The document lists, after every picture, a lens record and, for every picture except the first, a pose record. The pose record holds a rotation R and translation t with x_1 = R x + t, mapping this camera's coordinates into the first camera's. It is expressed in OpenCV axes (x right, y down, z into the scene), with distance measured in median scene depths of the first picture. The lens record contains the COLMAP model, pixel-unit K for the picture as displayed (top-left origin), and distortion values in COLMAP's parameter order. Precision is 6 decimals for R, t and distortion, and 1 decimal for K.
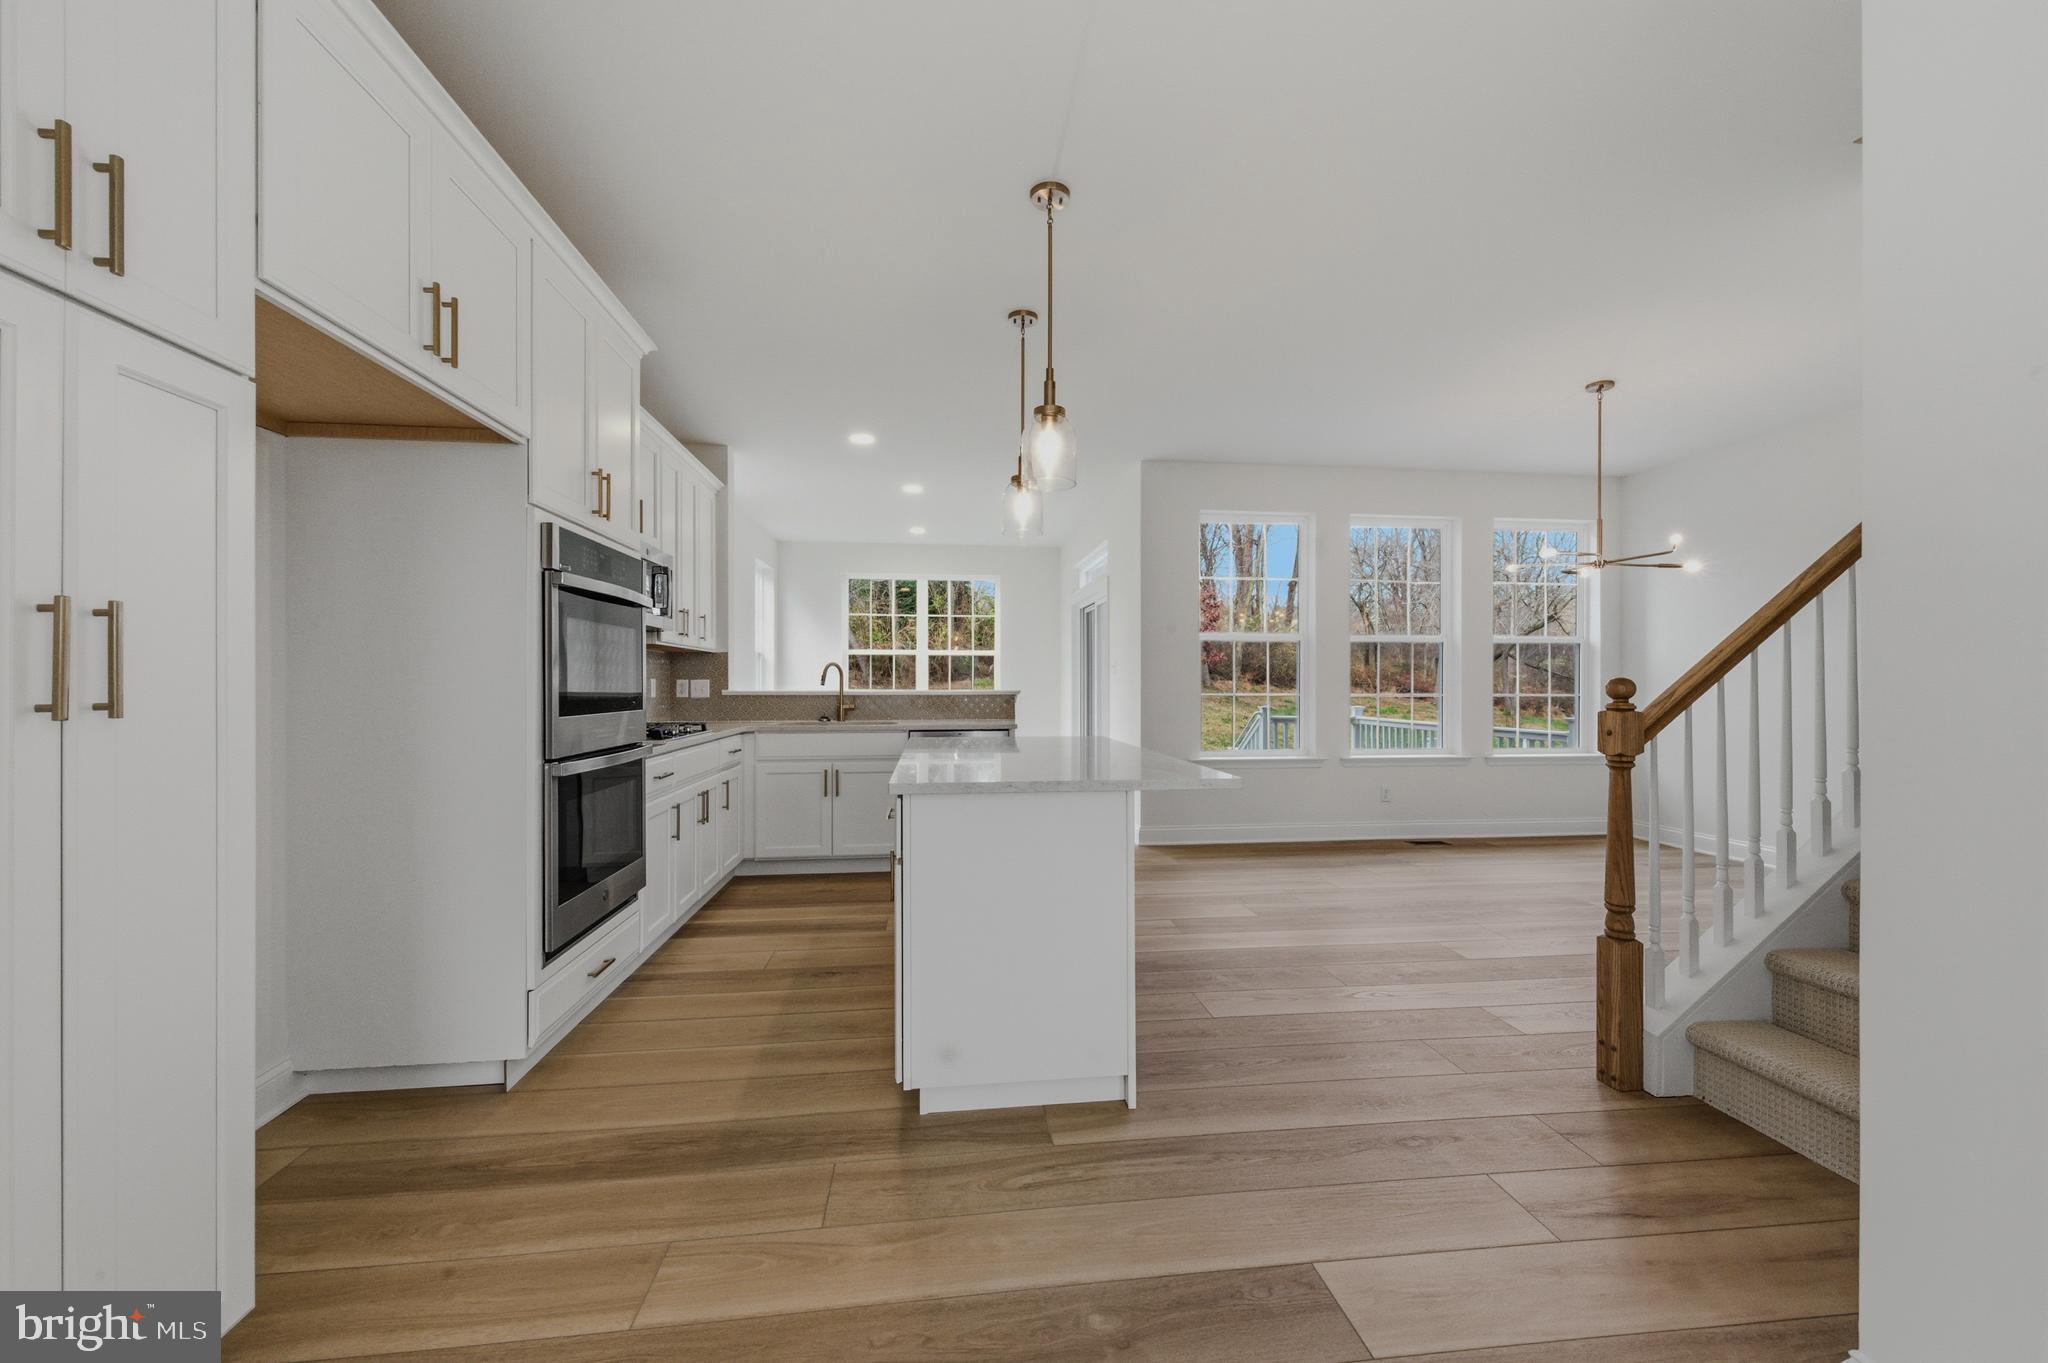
lens RADIAL K [[802.2, 0, 1028.7], [0, 802.2, 686.0], [0, 0, 1]] dist [0.023339, -0.000608]
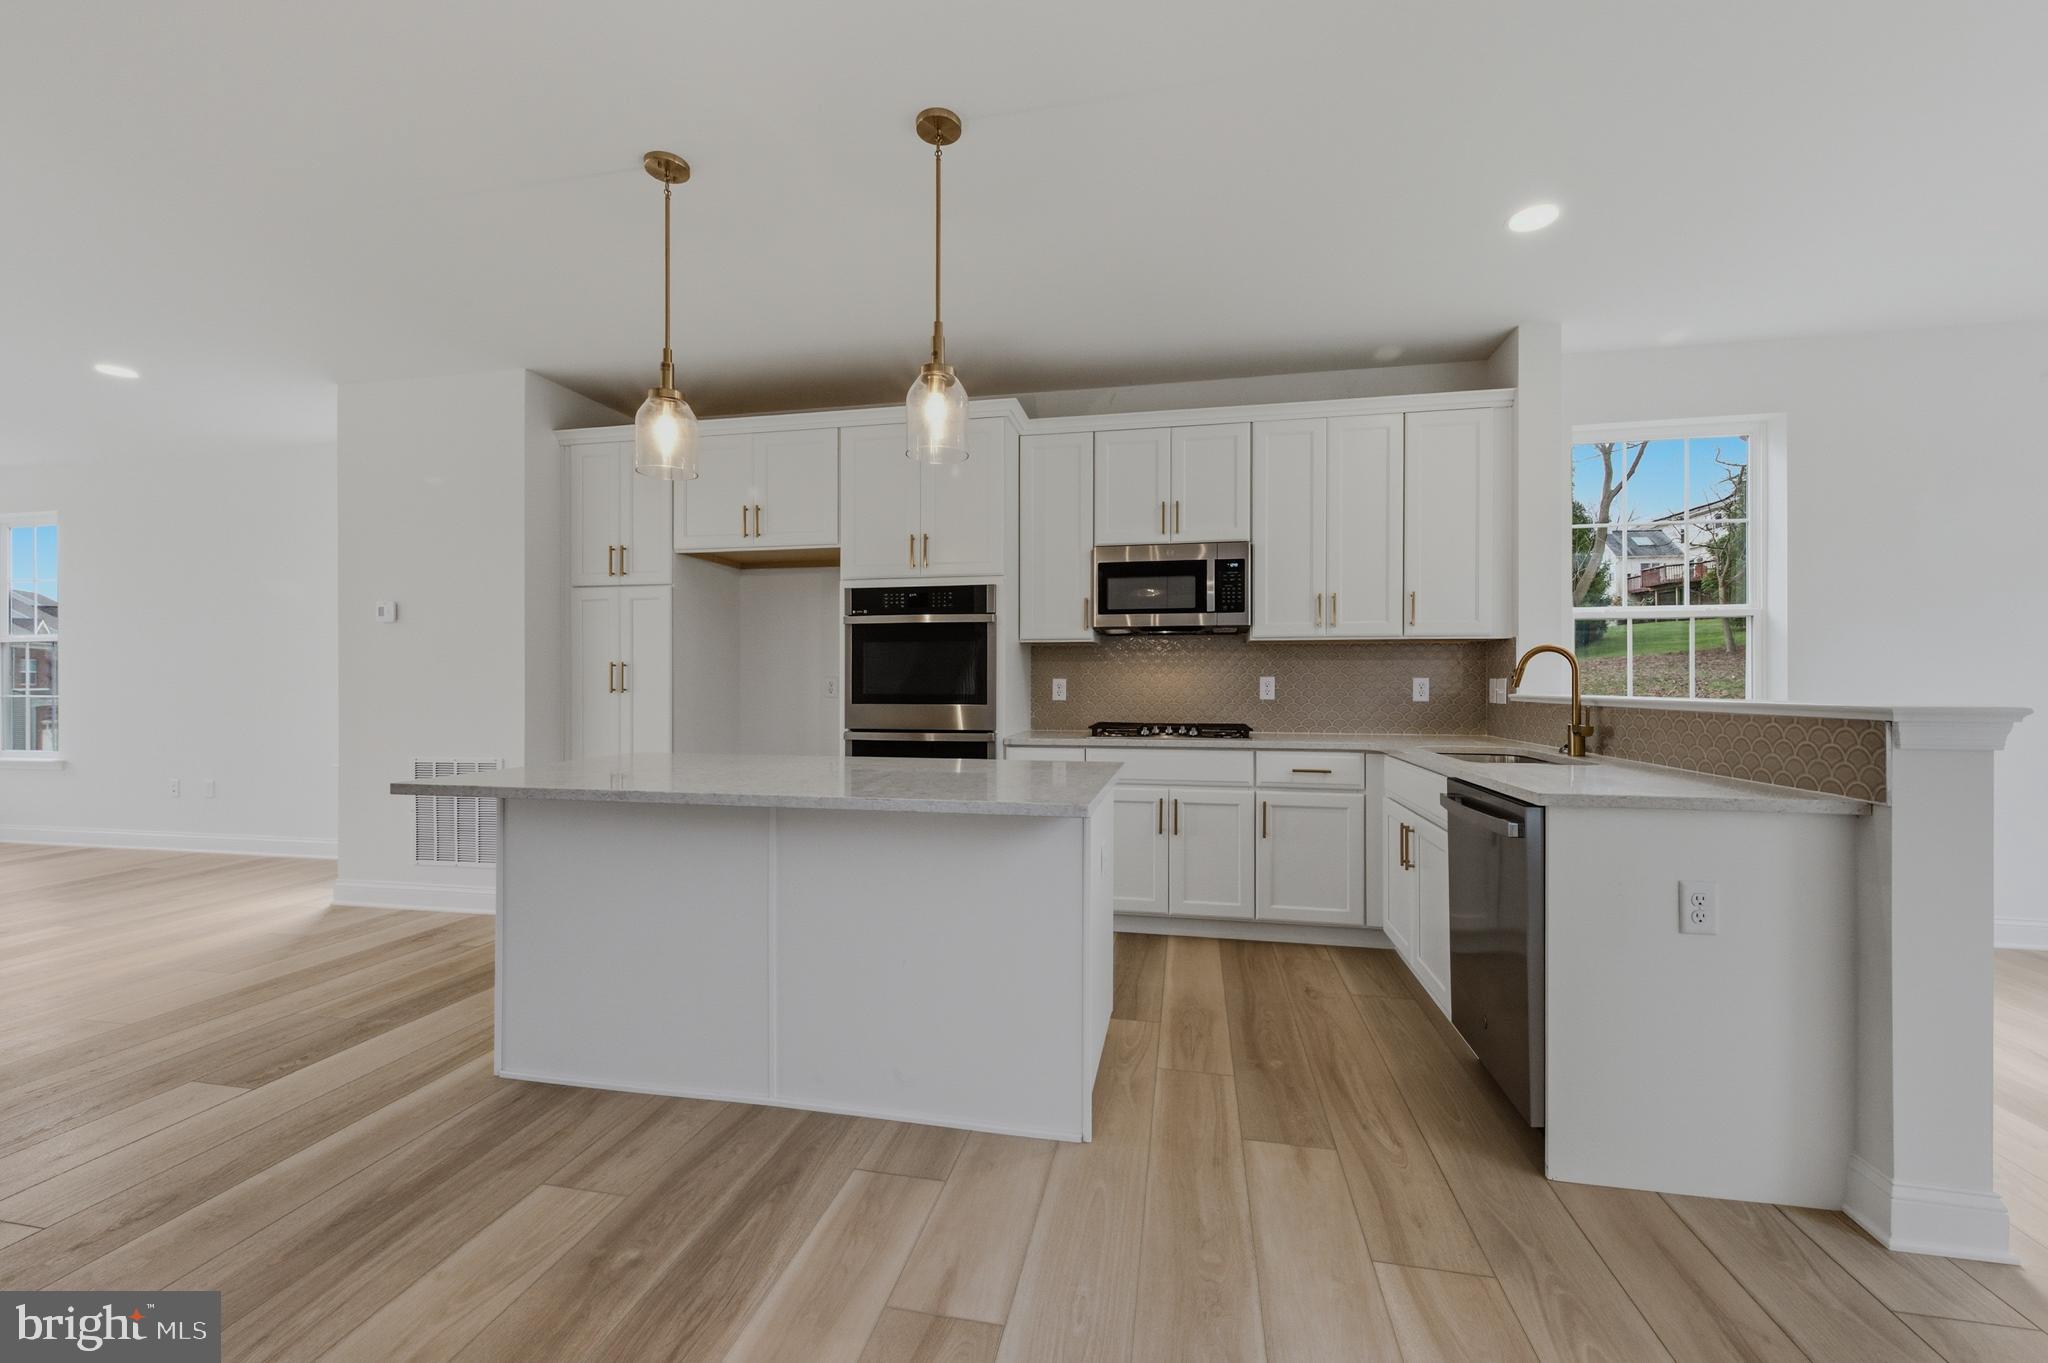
lens RADIAL K [[804.1, 0, 1029.9], [0, 804.1, 683.4], [0, 0, 1]] dist [0.001840, -0.000281]
pose [[-0.319579, -0.001813, -0.947558, 0.386845], [-0.004848, 0.999988, -0.000278, -0.001294], [0.947547, 0.004505, -0.319584, 0.845246]]
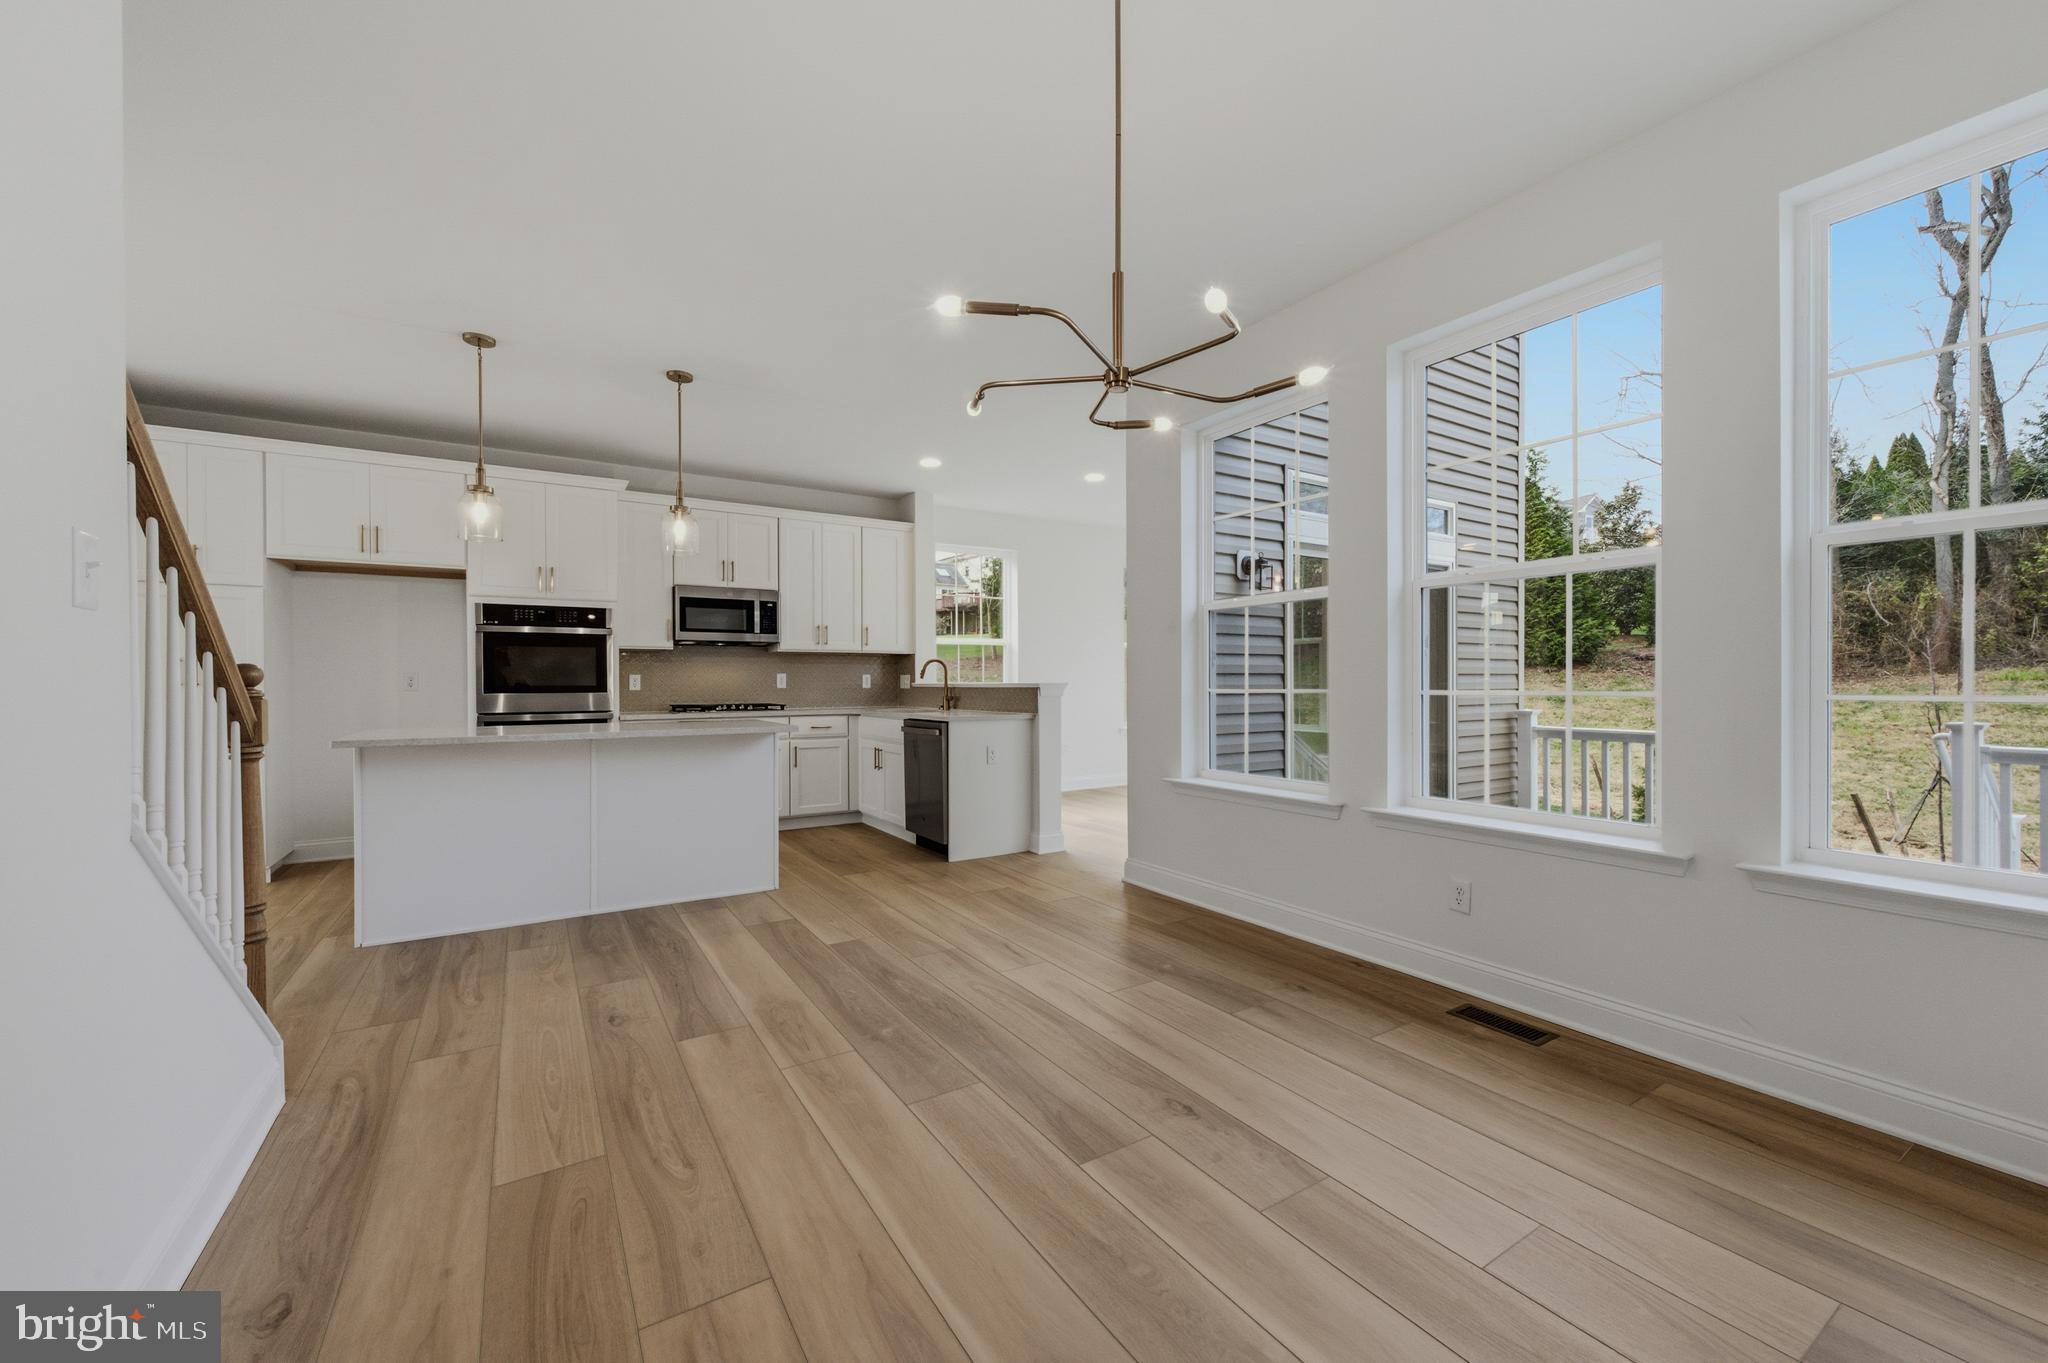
lens RADIAL K [[804.1, 0, 1029.9], [0, 804.1, 683.4], [0, 0, 1]] dist [0.001840, -0.000281]
pose [[0.422188, -0.002157, -0.906506, 0.870888], [0.000970, 0.999998, -0.001928, 0.008703], [0.906508, -0.000065, 0.422189, 0.636910]]
